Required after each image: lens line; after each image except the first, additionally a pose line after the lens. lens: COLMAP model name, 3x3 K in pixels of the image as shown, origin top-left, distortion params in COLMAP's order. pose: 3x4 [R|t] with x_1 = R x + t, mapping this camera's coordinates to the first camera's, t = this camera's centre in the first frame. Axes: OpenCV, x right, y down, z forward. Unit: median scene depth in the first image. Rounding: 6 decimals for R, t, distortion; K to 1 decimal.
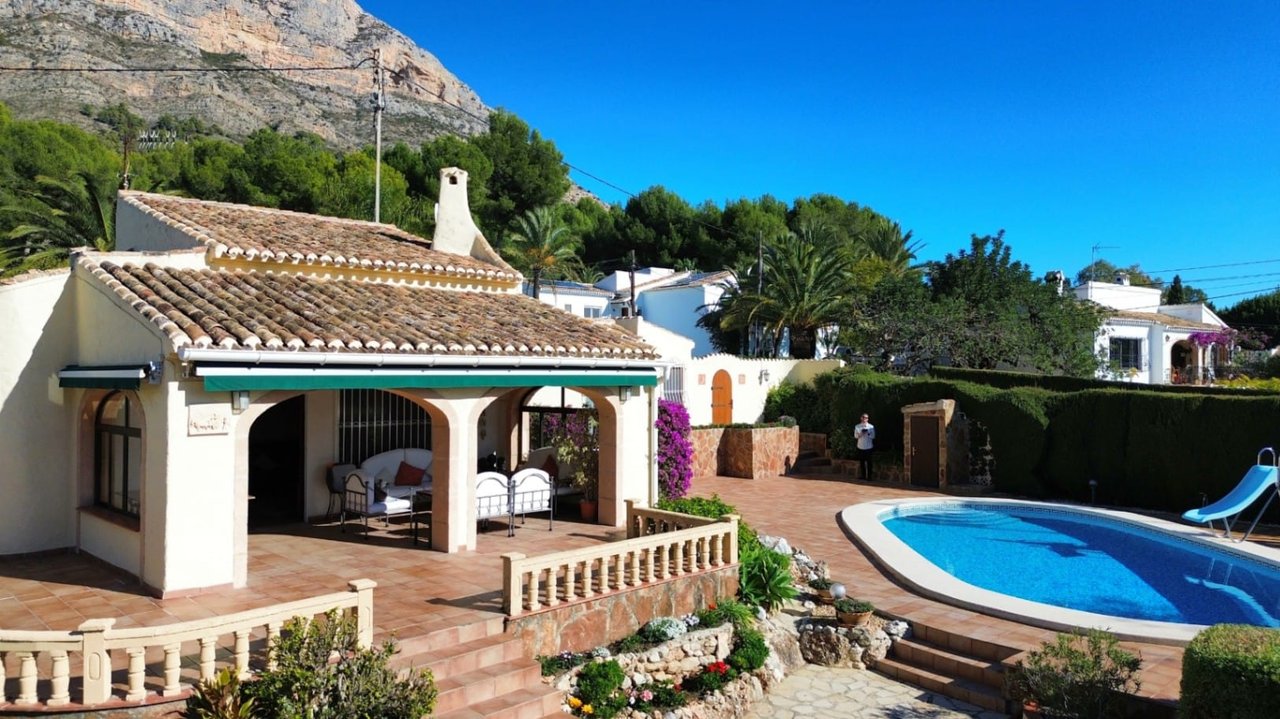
lens RADIAL K [[906.3, 0, 640.0], [0, 906.3, 359.5], [0, 0, 1]] dist [0.072559, -0.070485]
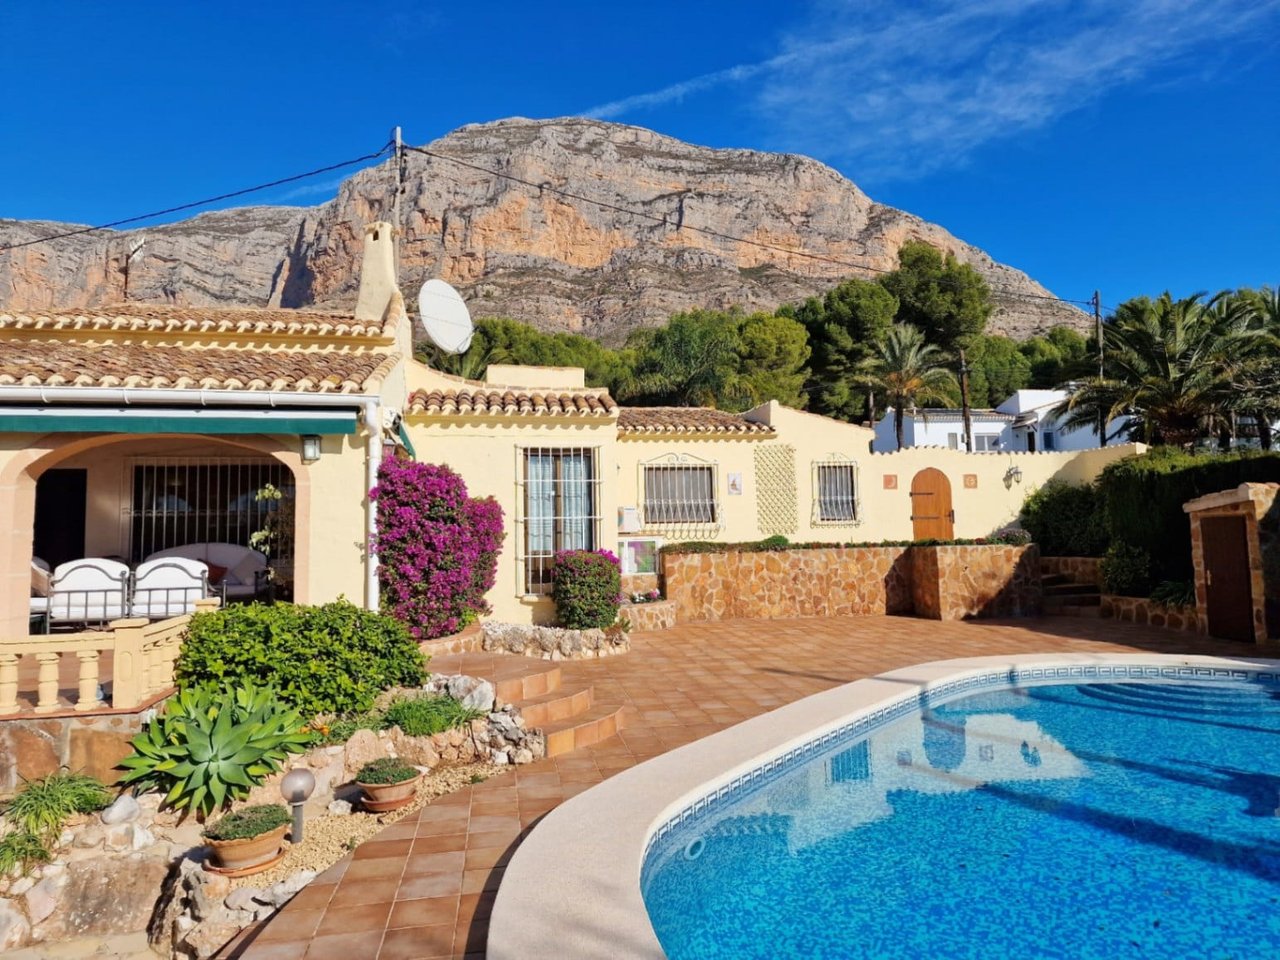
lens RADIAL K [[847.8, 0, 635.6], [0, 847.8, 477.7], [0, 0, 1]] dist [0.083373, -0.077783]
pose [[0.832542, -0.058501, -0.550864, 0.257031], [0.029677, 0.997690, -0.061100, 0.050907], [0.553166, 0.034521, 0.832356, 0.293753]]
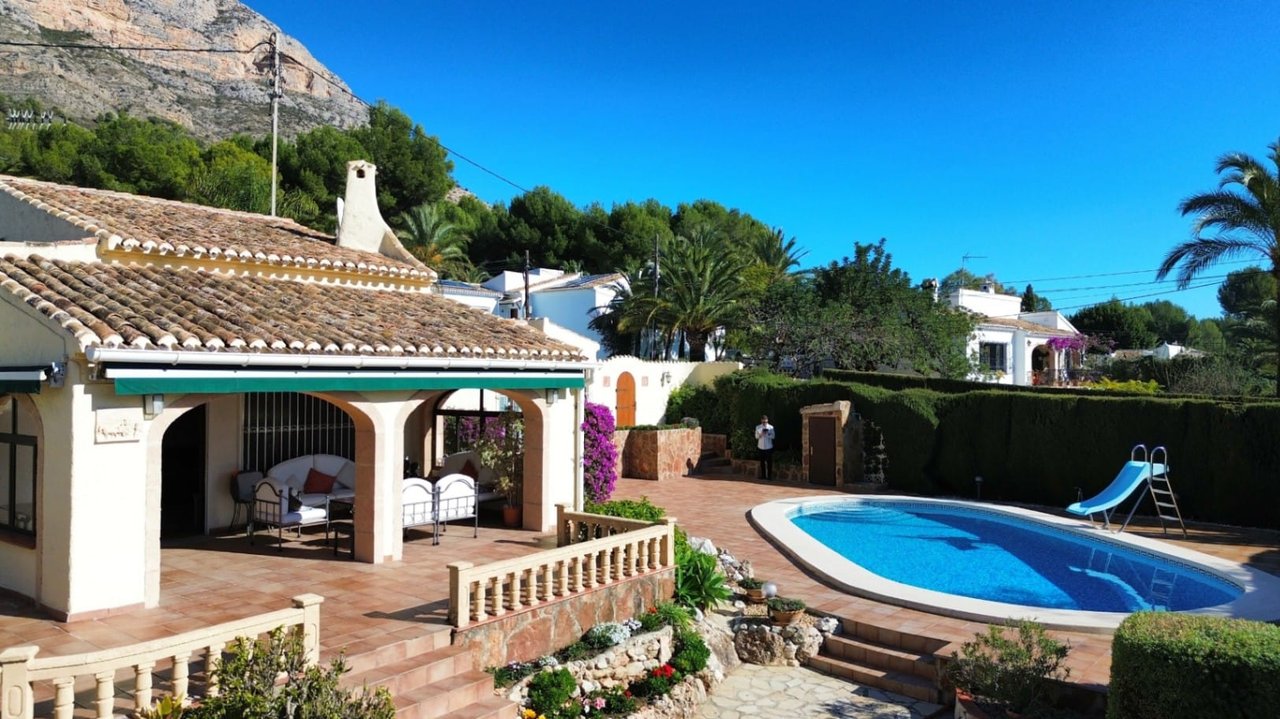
lens RADIAL K [[906.3, 0, 640.0], [0, 906.3, 359.5], [0, 0, 1]] dist [0.072559, -0.070485]
pose [[0.991129, 0.003237, 0.132862, -0.025264], [-0.002949, 0.999993, -0.002361, -0.000040], [-0.132869, 0.001949, 0.991132, 0.005603]]
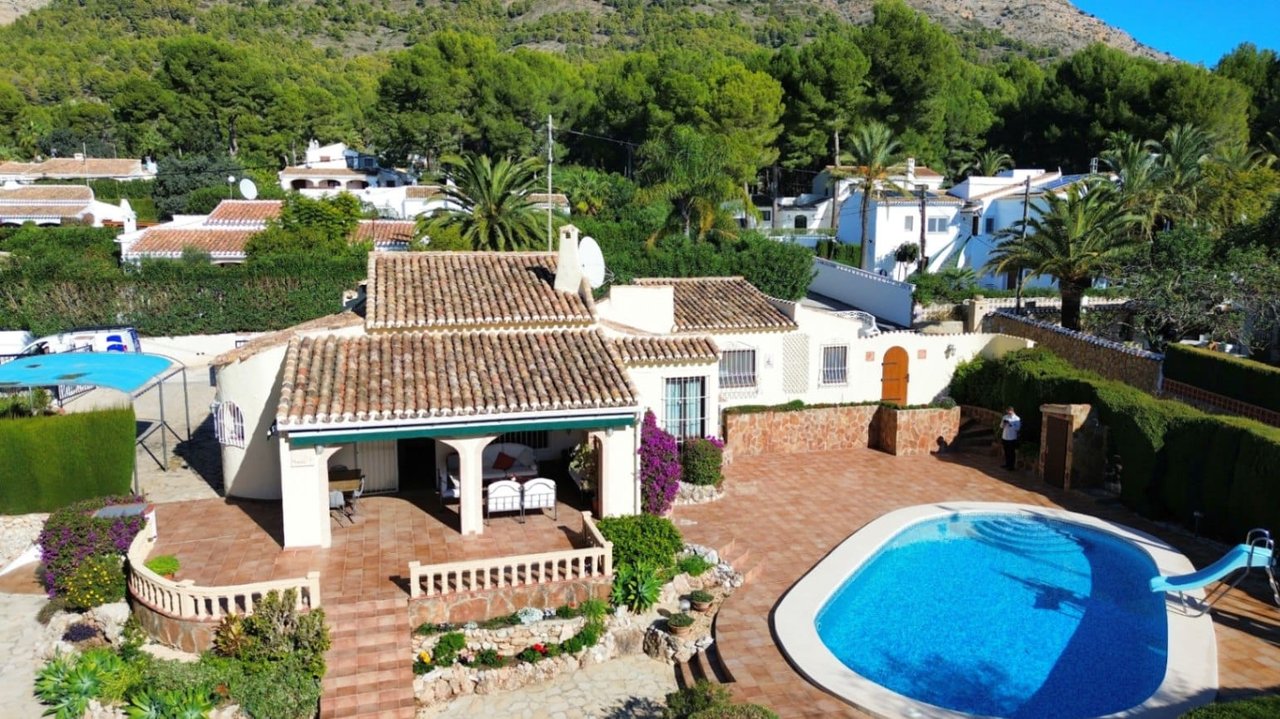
lens RADIAL K [[906.3, 0, 640.0], [0, 906.3, 359.5], [0, 0, 1]] dist [0.072559, -0.070485]
pose [[0.875403, 0.068613, -0.478500, 0.325506], [0.007394, 0.987859, 0.155179, -0.135521], [0.483338, -0.139382, 0.864267, -0.071525]]
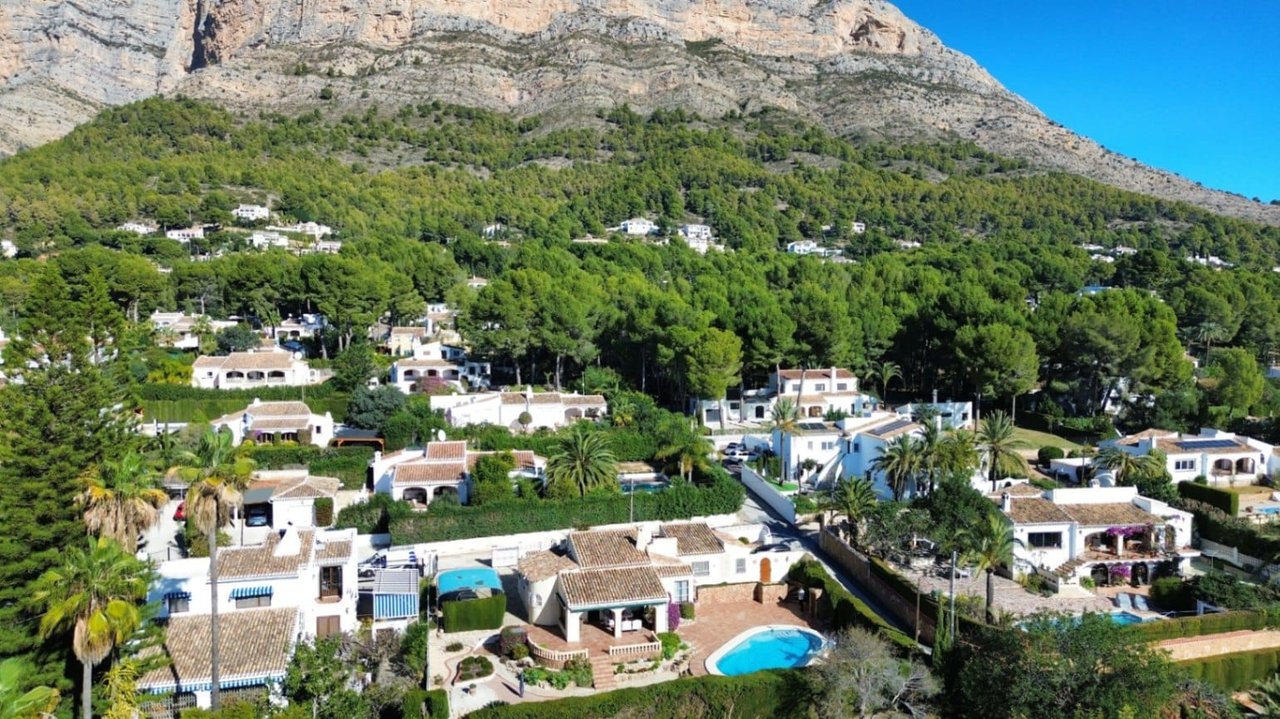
lens RADIAL K [[906.3, 0, 640.0], [0, 906.3, 359.5], [0, 0, 1]] dist [0.072559, -0.070485]
pose [[0.876093, 0.025650, -0.481459, 1.001332], [0.008403, 0.997620, 0.068440, -0.727898], [0.482069, -0.064005, 0.873792, -1.430514]]
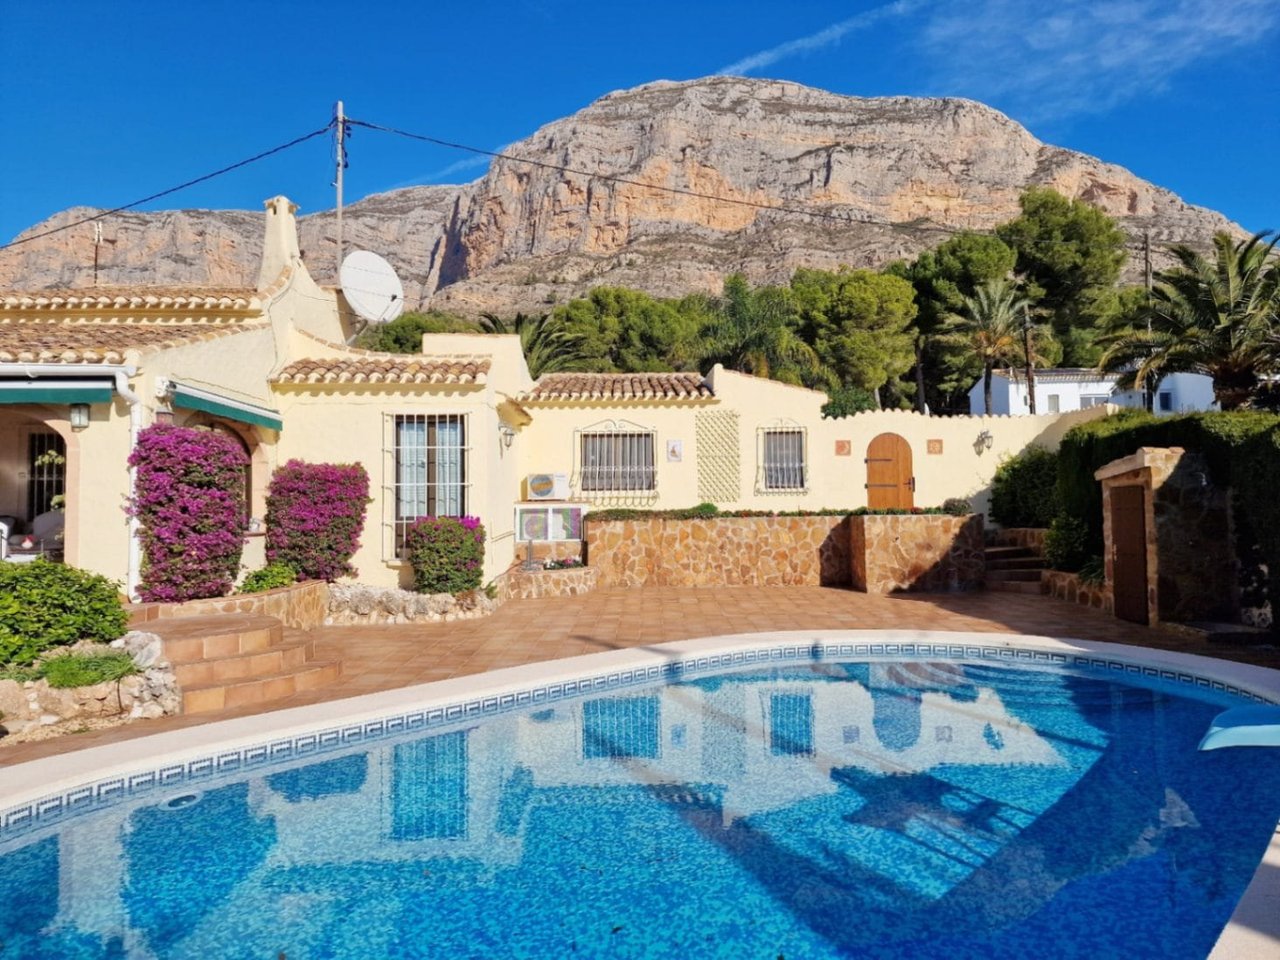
lens RADIAL K [[848.5, 0, 643.8], [0, 848.5, 476.0], [0, 0, 1]] dist [0.087790, -0.085032]
pose [[0.733285, -0.035962, -0.678969, 0.371218], [0.022468, 0.999337, -0.028664, 0.054908], [0.679550, 0.005764, 0.733607, 0.389177]]
